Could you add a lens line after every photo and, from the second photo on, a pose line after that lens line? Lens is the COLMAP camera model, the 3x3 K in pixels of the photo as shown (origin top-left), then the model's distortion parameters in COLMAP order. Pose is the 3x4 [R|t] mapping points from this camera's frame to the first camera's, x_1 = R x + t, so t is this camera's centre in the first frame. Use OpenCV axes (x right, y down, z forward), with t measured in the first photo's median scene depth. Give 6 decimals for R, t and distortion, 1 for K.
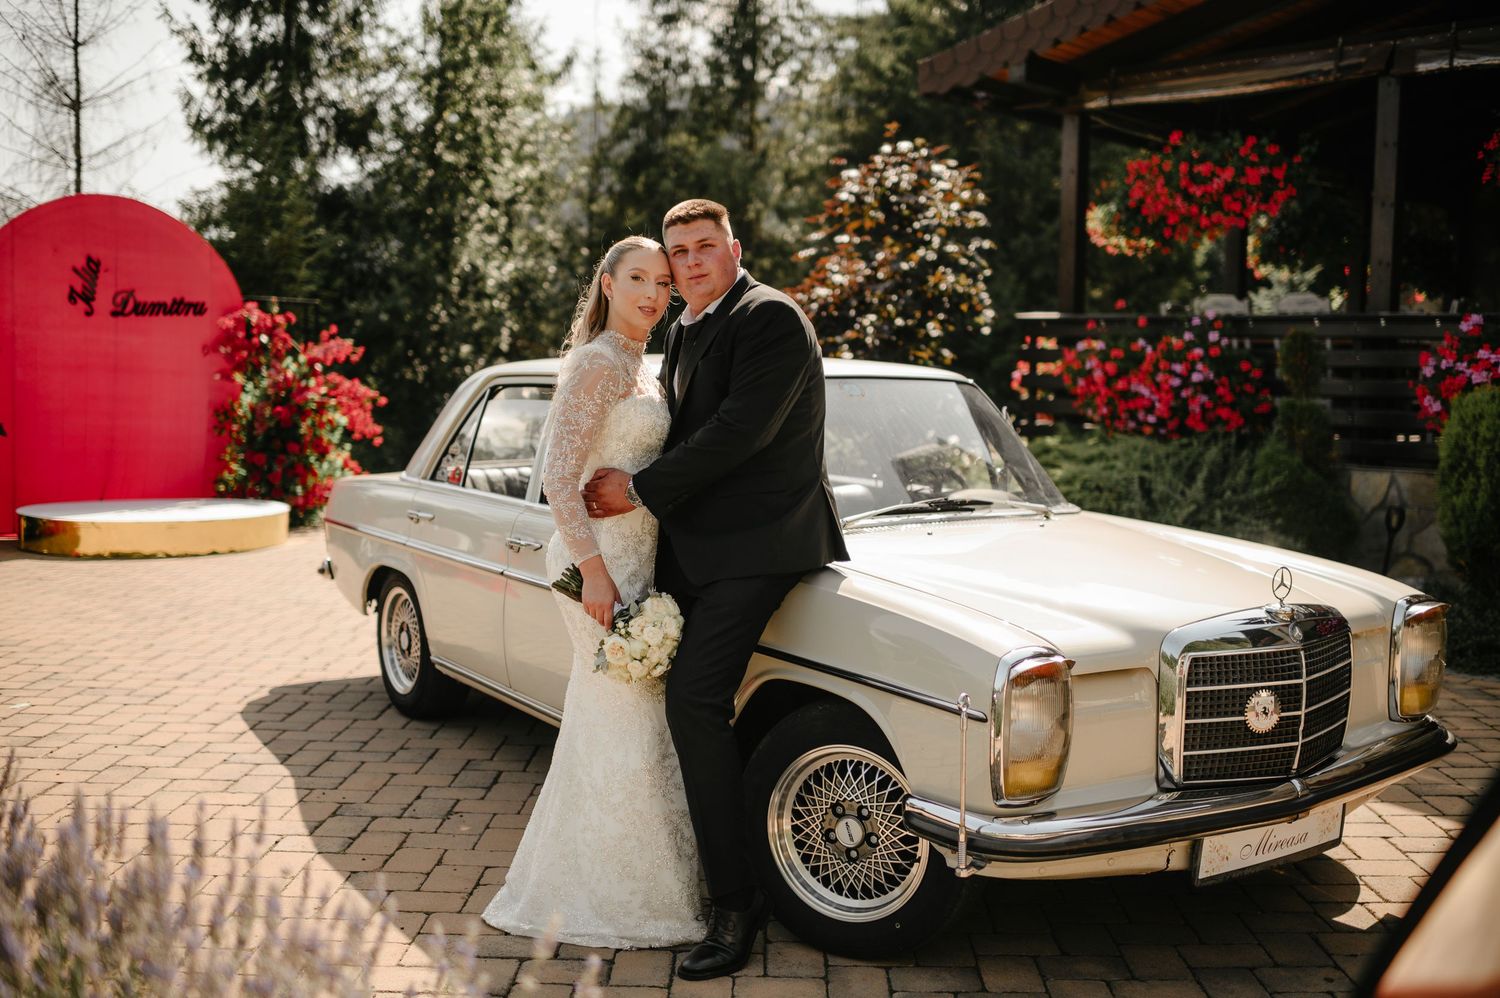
lens RADIAL K [[1471.5, 0, 749.8], [0, 1471.5, 516.4], [0, 0, 1]] dist [-0.105715, 0.095935]
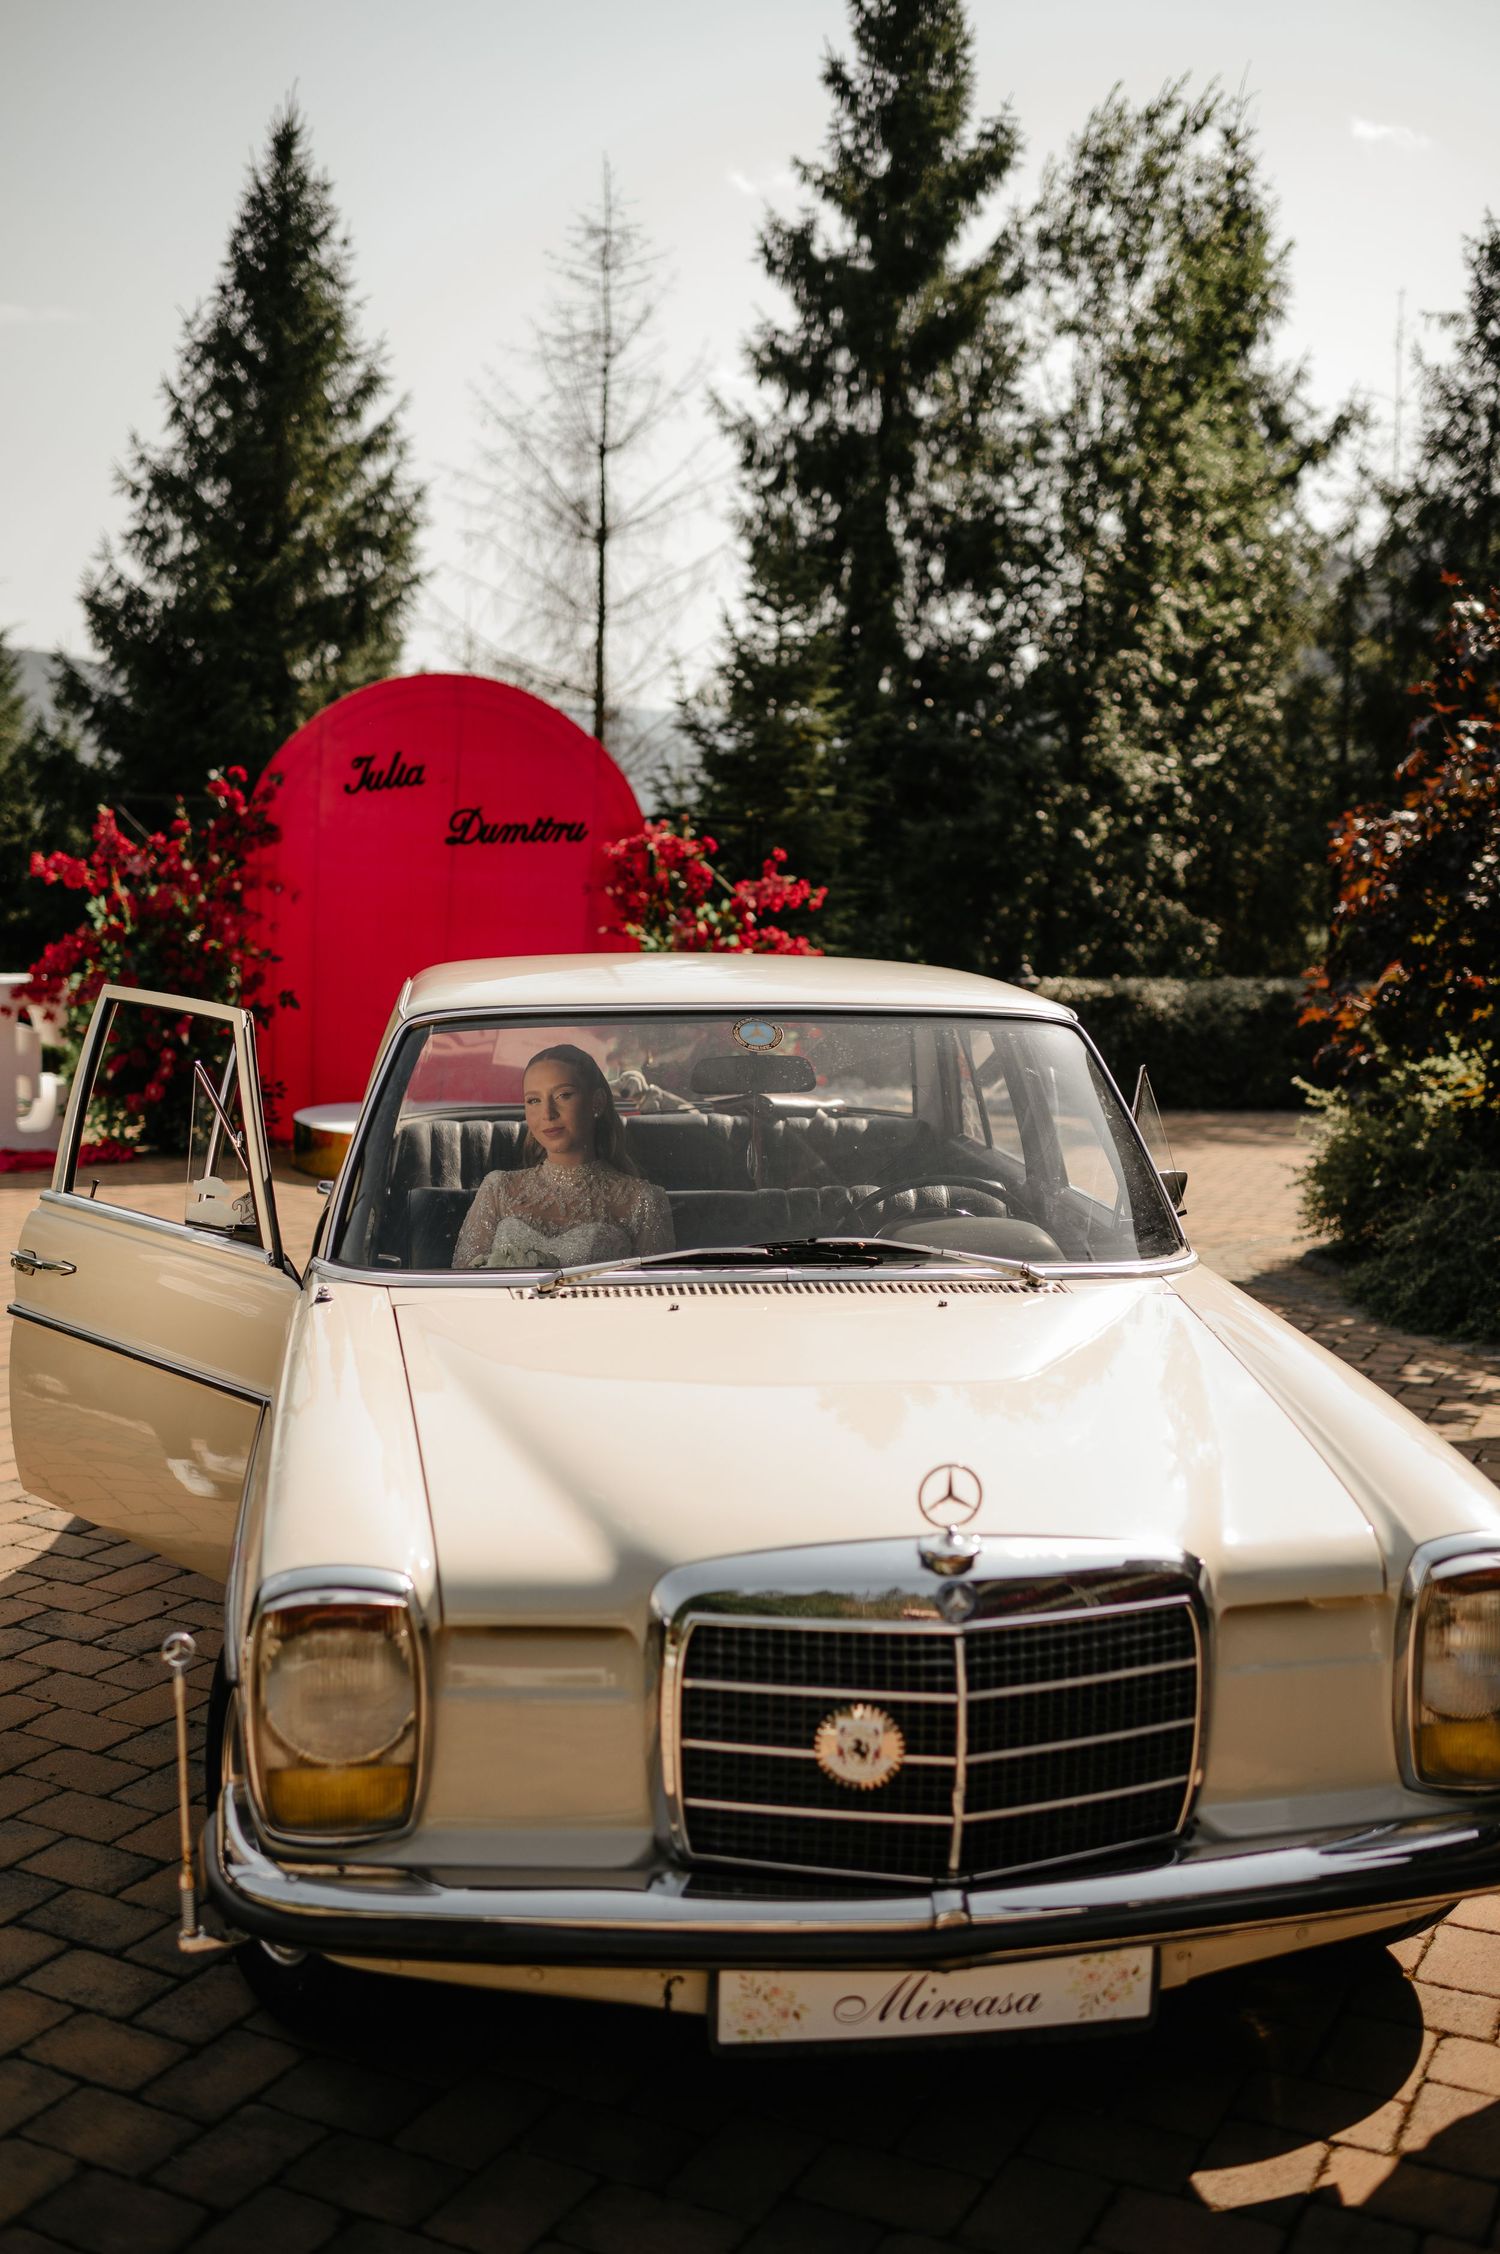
lens RADIAL K [[2205.0, 0, 780.9], [0, 2205.0, 1119.7], [0, 0, 1]] dist [-0.081778, 0.174978]
pose [[0.904411, 0.053336, -0.423315, 0.209905], [-0.052033, 0.998538, 0.014643, -0.031074], [0.423477, 0.008783, 0.905864, 0.094801]]
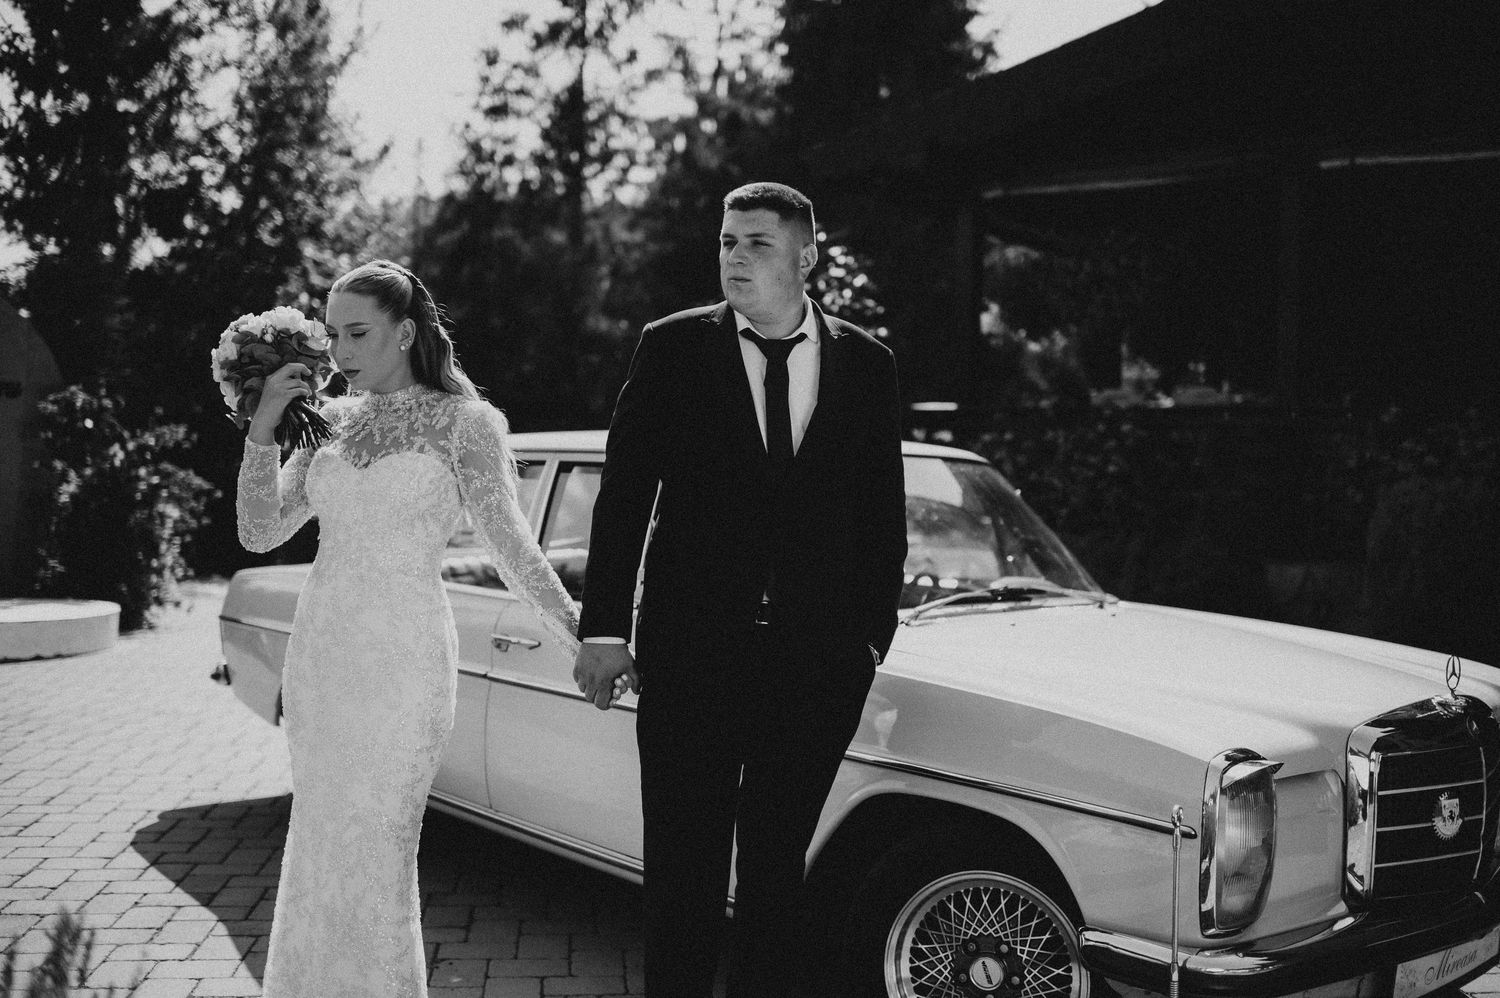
lens RADIAL K [[1471.5, 0, 749.8], [0, 1471.5, 516.4], [0, 0, 1]] dist [-0.105715, 0.095935]
pose [[0.989812, 0.003221, 0.142343, -0.065549], [0.006684, 0.997591, -0.069054, 0.002597], [-0.142222, 0.069302, 0.987406, 0.056227]]
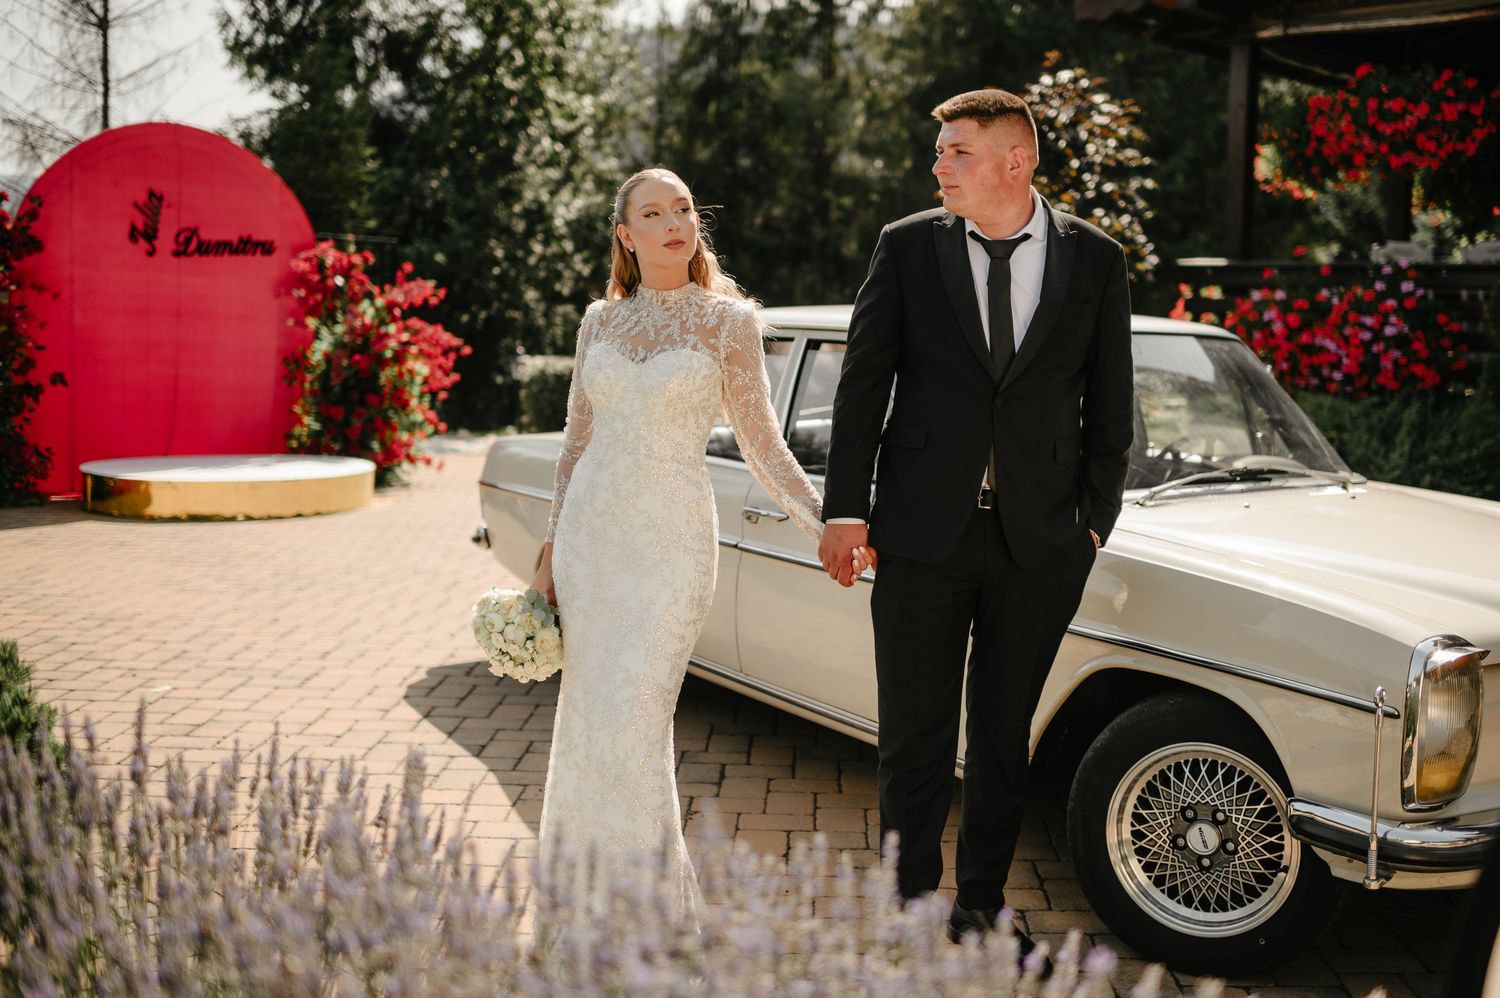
lens RADIAL K [[1577.7, 0, 808.7], [0, 1577.7, 497.3], [0, 0, 1]] dist [-0.125660, 0.155636]
pose [[0.999913, 0.004087, 0.012520, -0.065018], [-0.004284, 0.999868, 0.015701, -0.003258], [-0.012454, -0.015753, 0.999798, 0.014468]]
